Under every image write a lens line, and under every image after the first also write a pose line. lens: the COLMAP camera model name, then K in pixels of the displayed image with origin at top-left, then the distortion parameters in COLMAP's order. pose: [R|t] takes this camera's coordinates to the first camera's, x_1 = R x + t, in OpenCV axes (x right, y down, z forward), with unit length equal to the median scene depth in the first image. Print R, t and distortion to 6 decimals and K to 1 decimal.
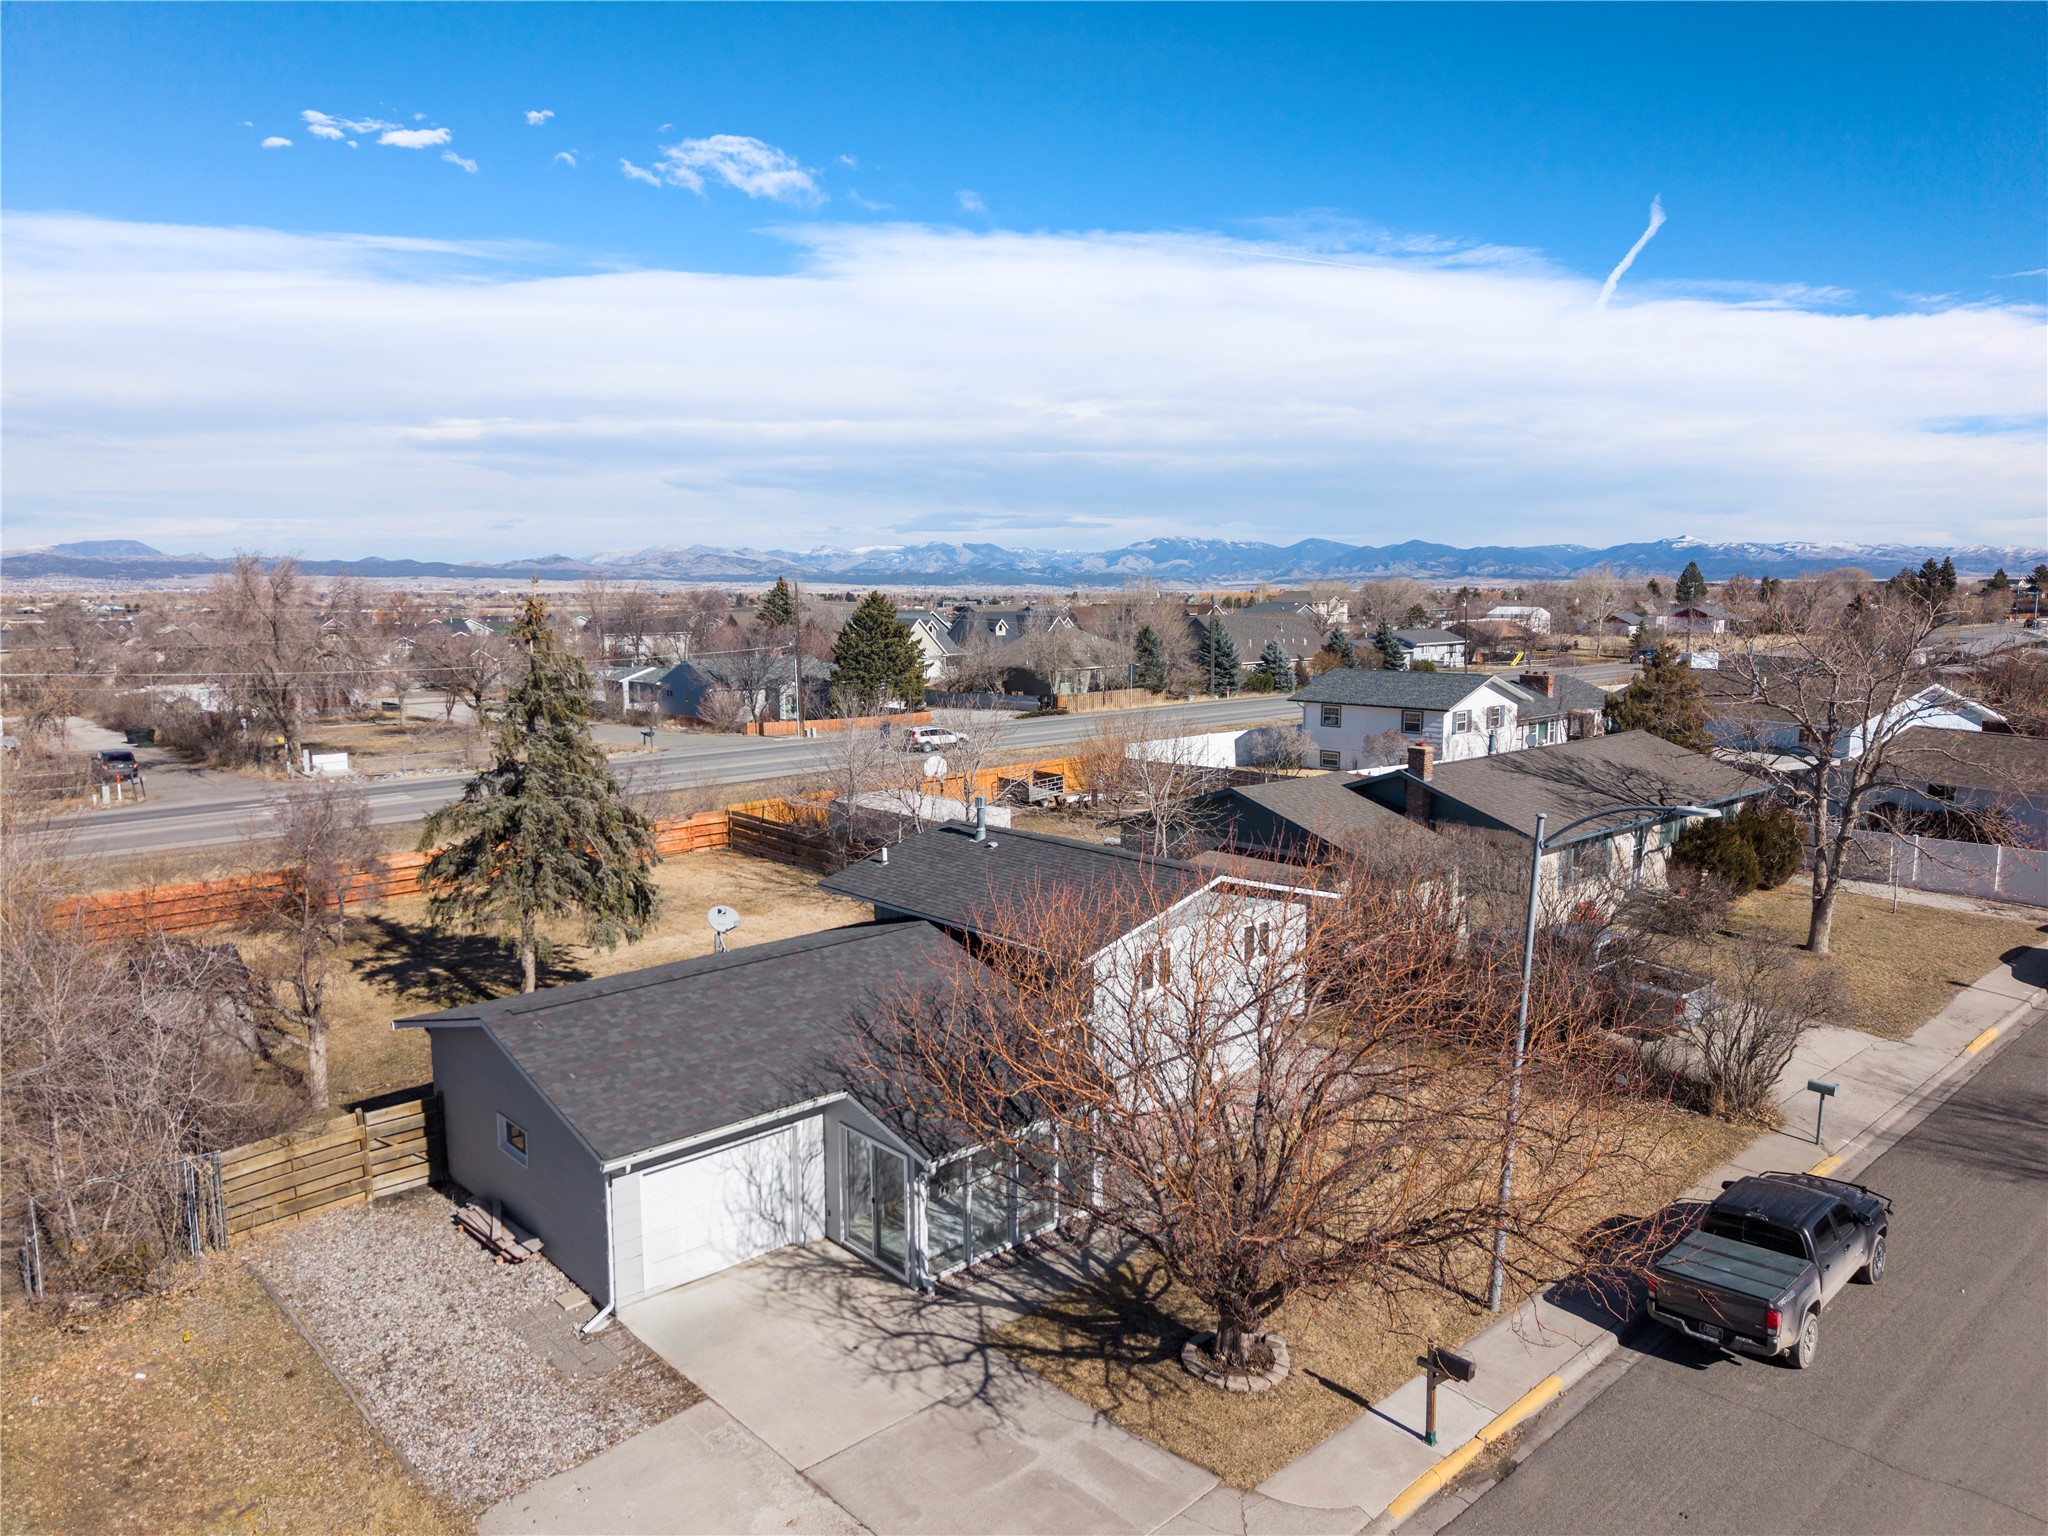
lens RADIAL K [[1397.7, 0, 1024.0], [0, 1397.7, 768.0], [0, 0, 1]] dist [0.034496, -0.031627]
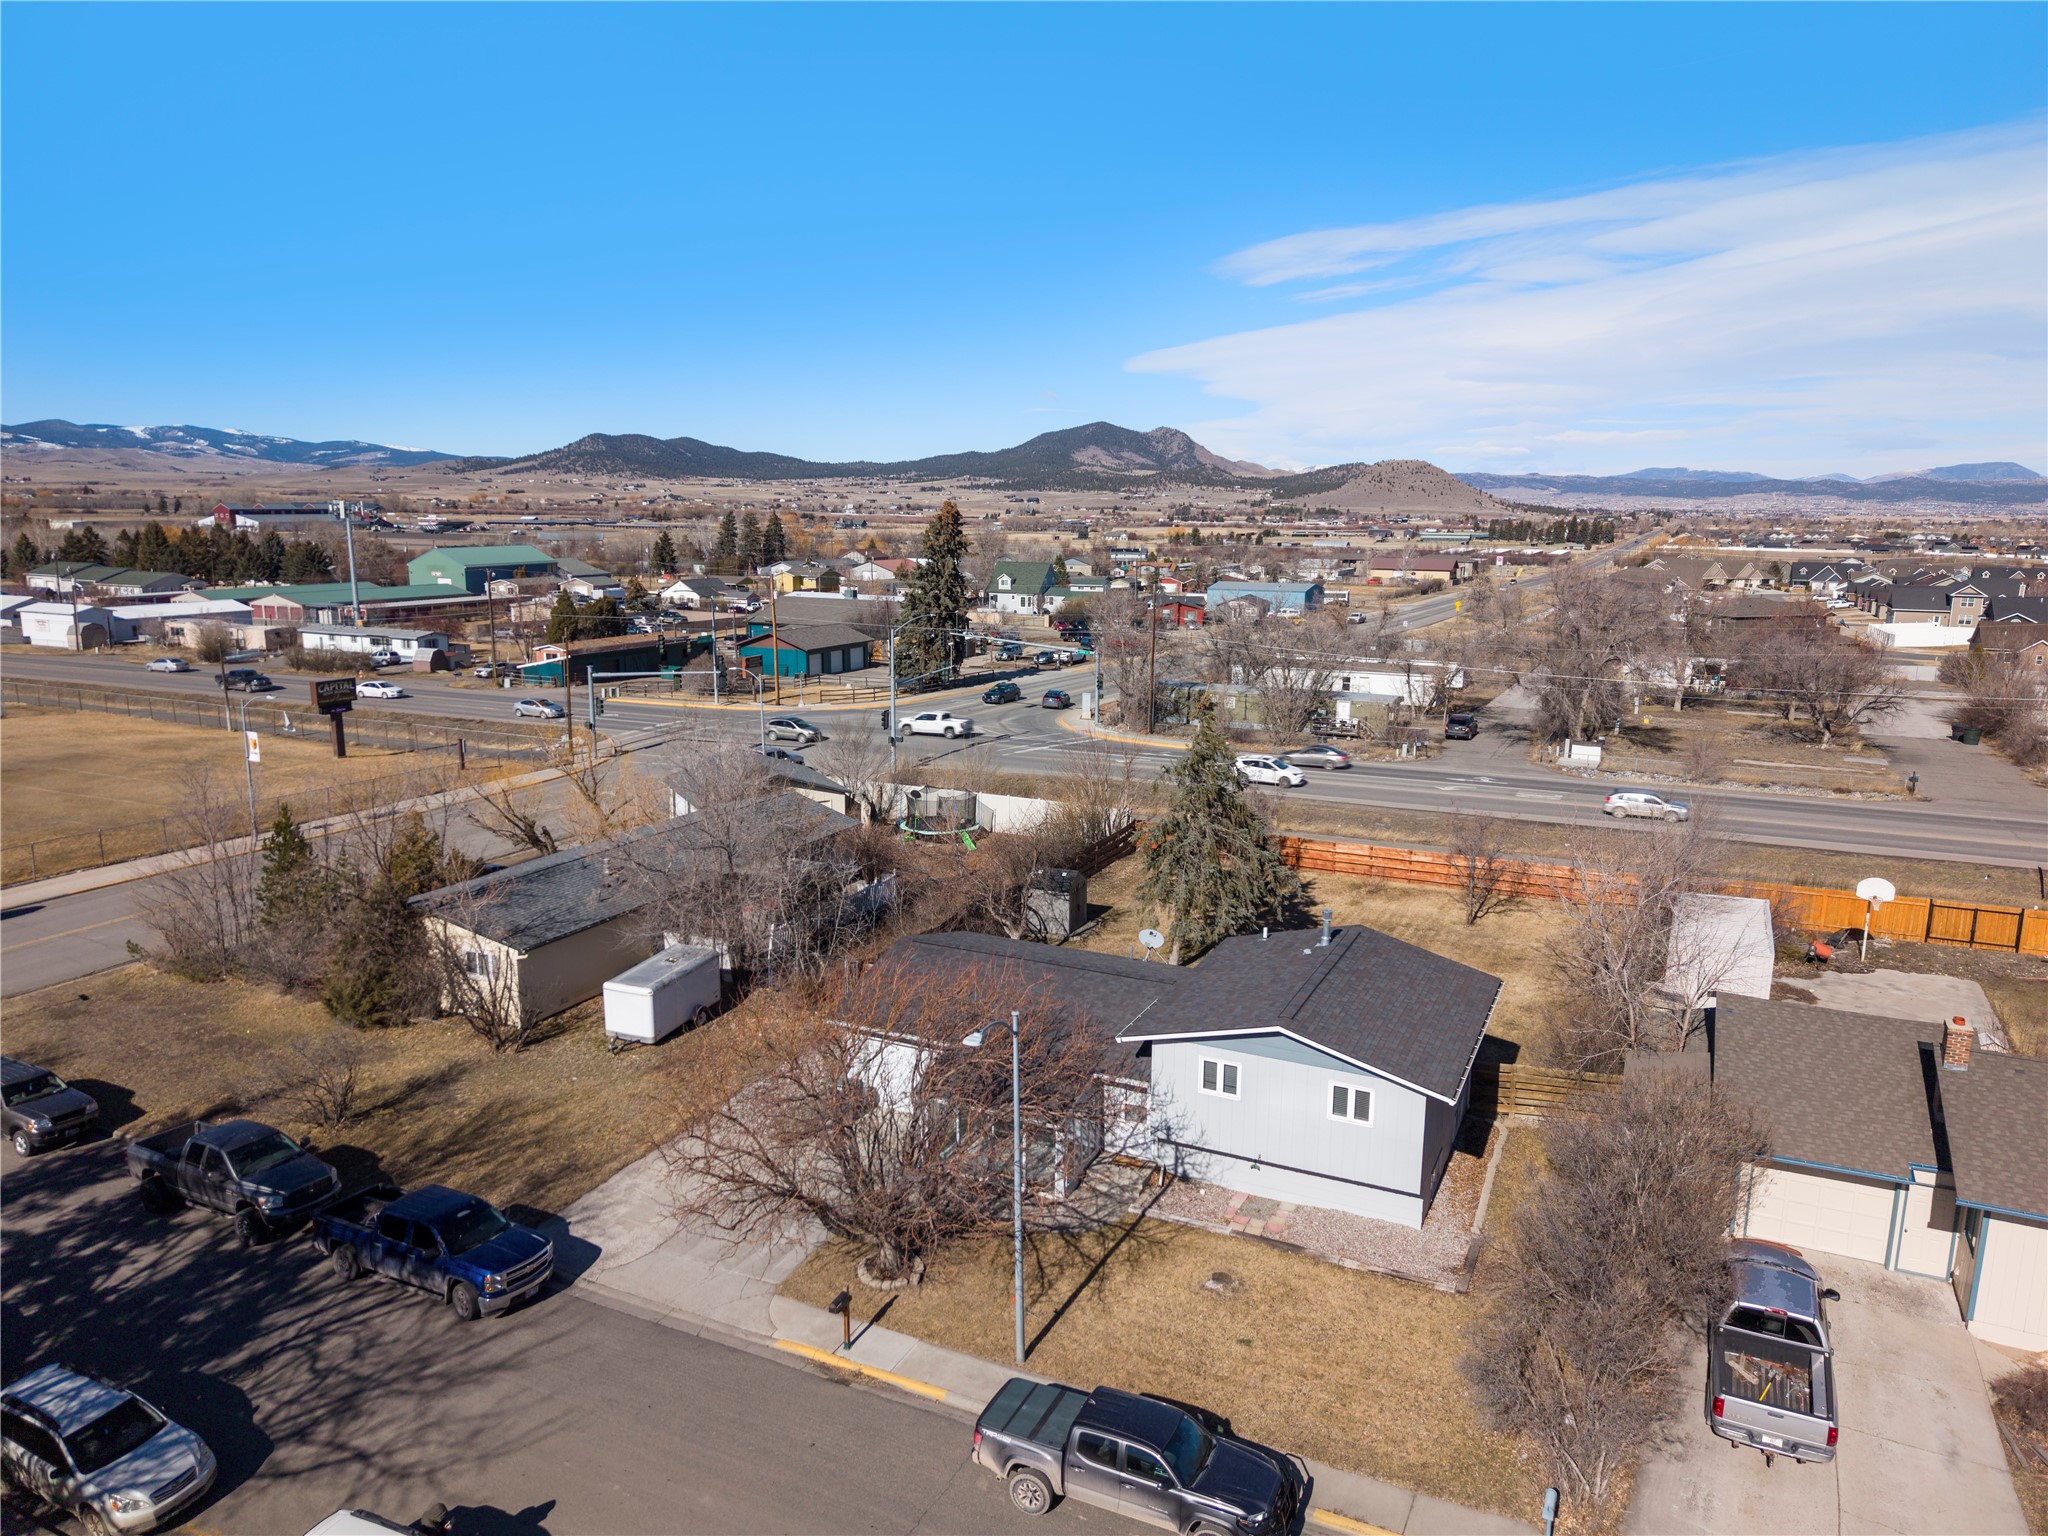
lens RADIAL K [[1383.9, 0, 1024.0], [0, 1383.9, 768.0], [0, 0, 1]] dist [0.047928, -0.051785]
pose [[0.369033, 0.187359, -0.910336, 1.363173], [-0.132958, 0.980039, 0.147806, -0.352638], [0.919857, 0.066492, 0.386577, 0.419009]]
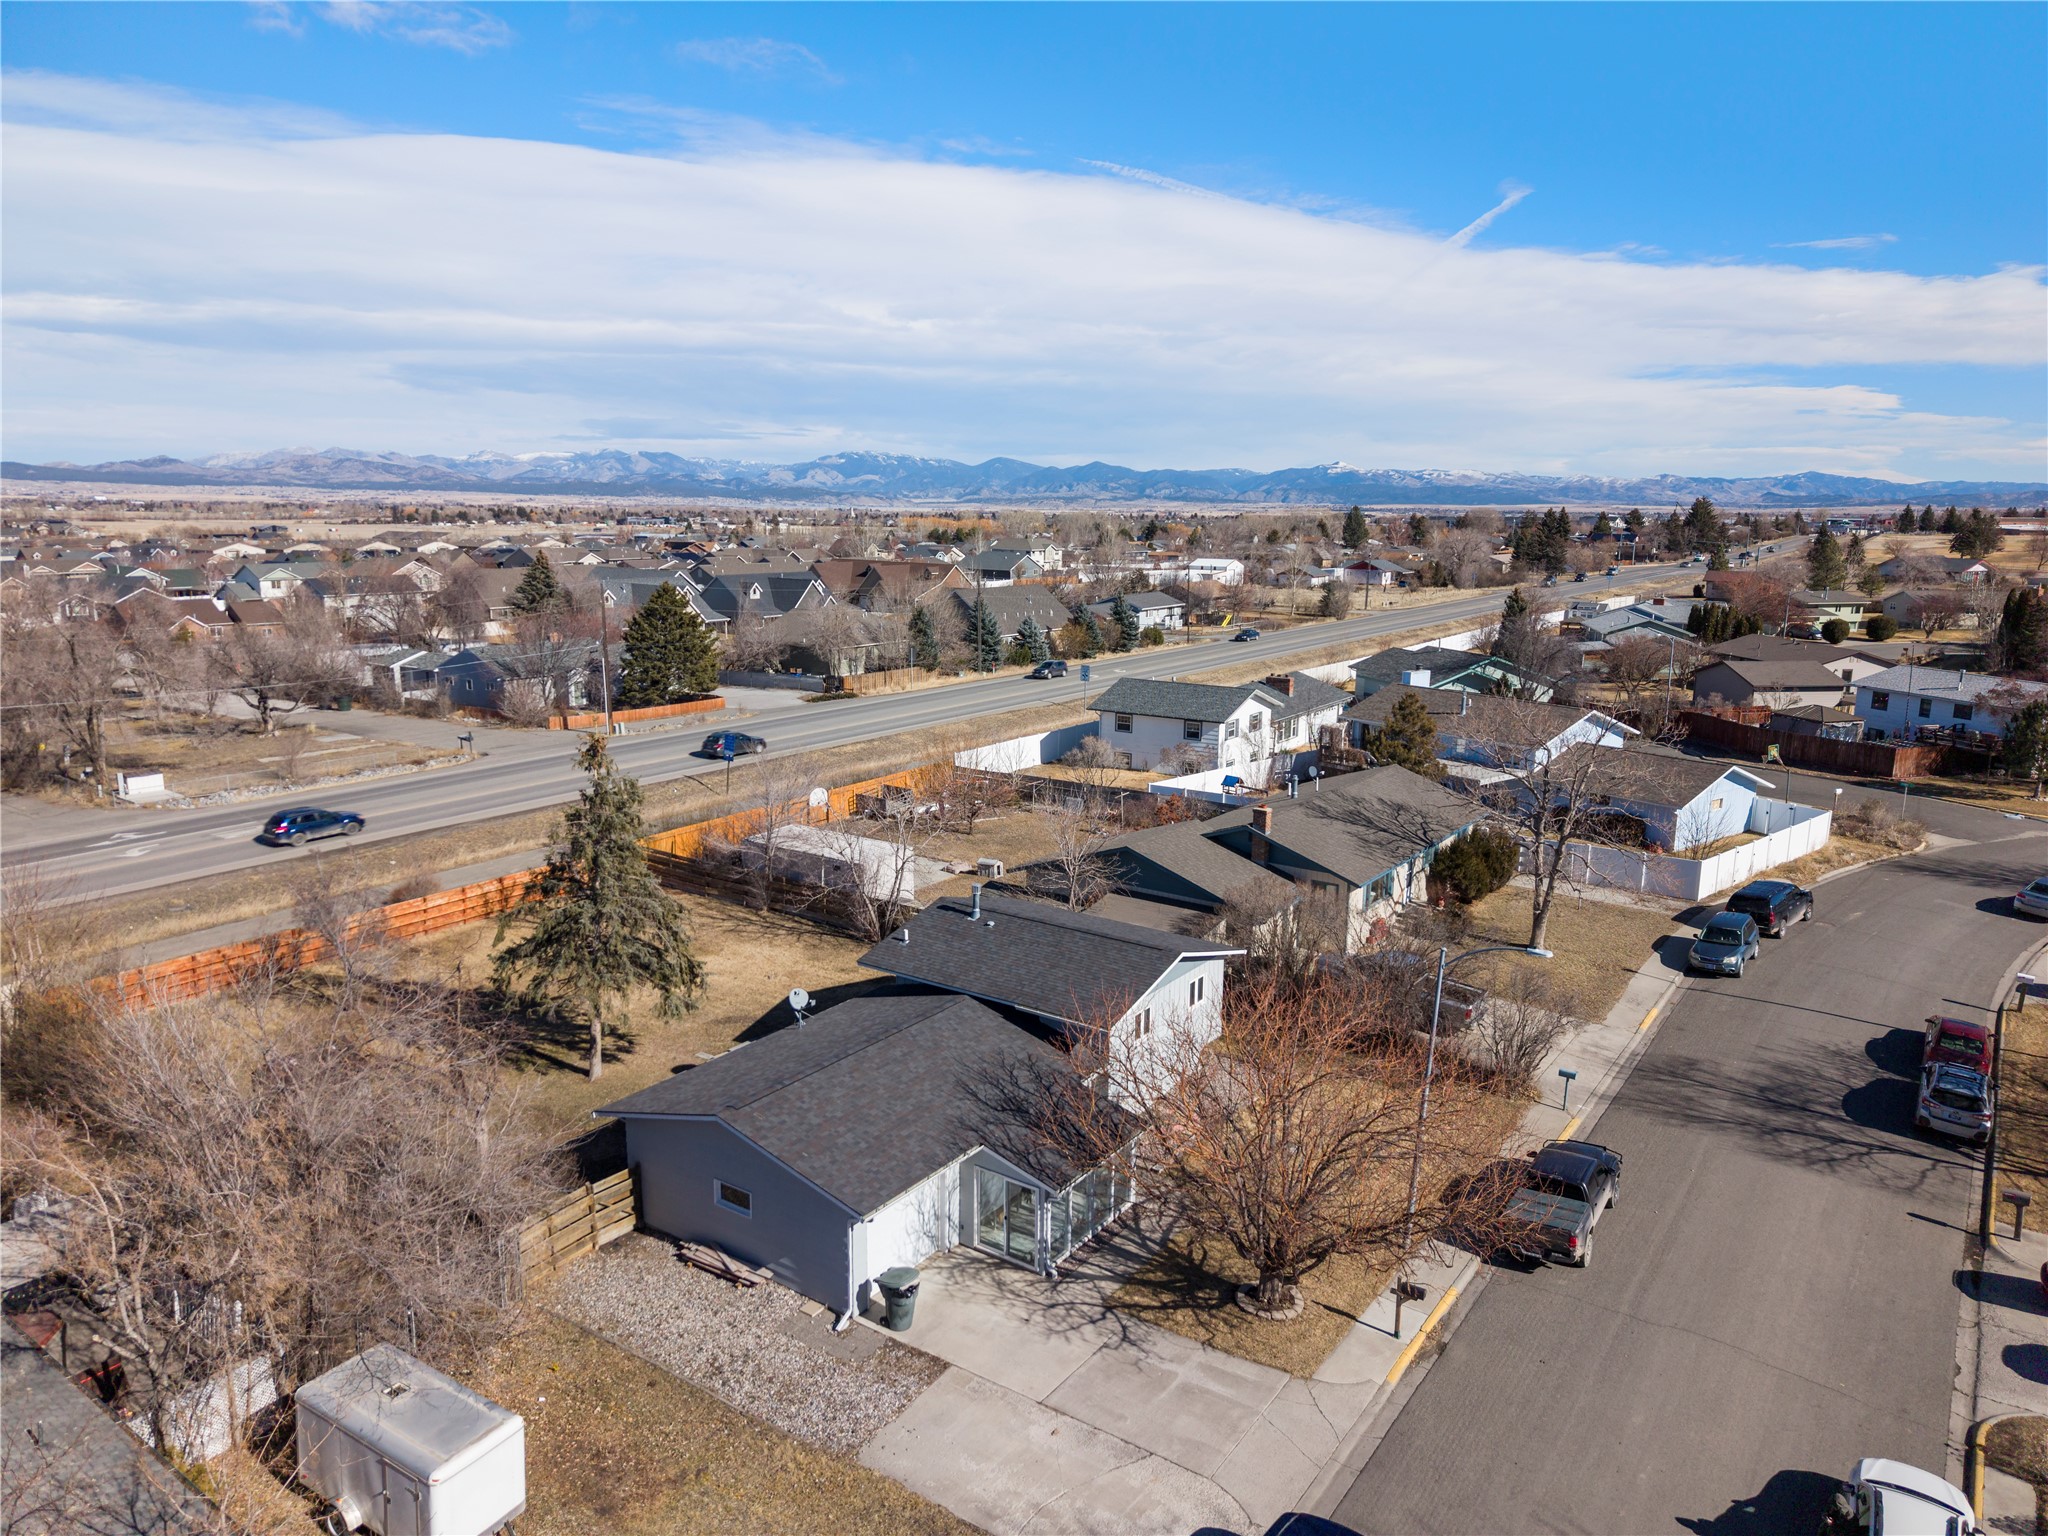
lens RADIAL K [[1402.1, 0, 1024.0], [0, 1402.1, 768.0], [0, 0, 1]] dist [0.044855, -0.003756]
pose [[0.974844, -0.032614, 0.220489, -0.398845], [0.018307, 0.997610, 0.066624, -0.257194], [-0.222135, -0.060912, 0.973111, -0.406764]]
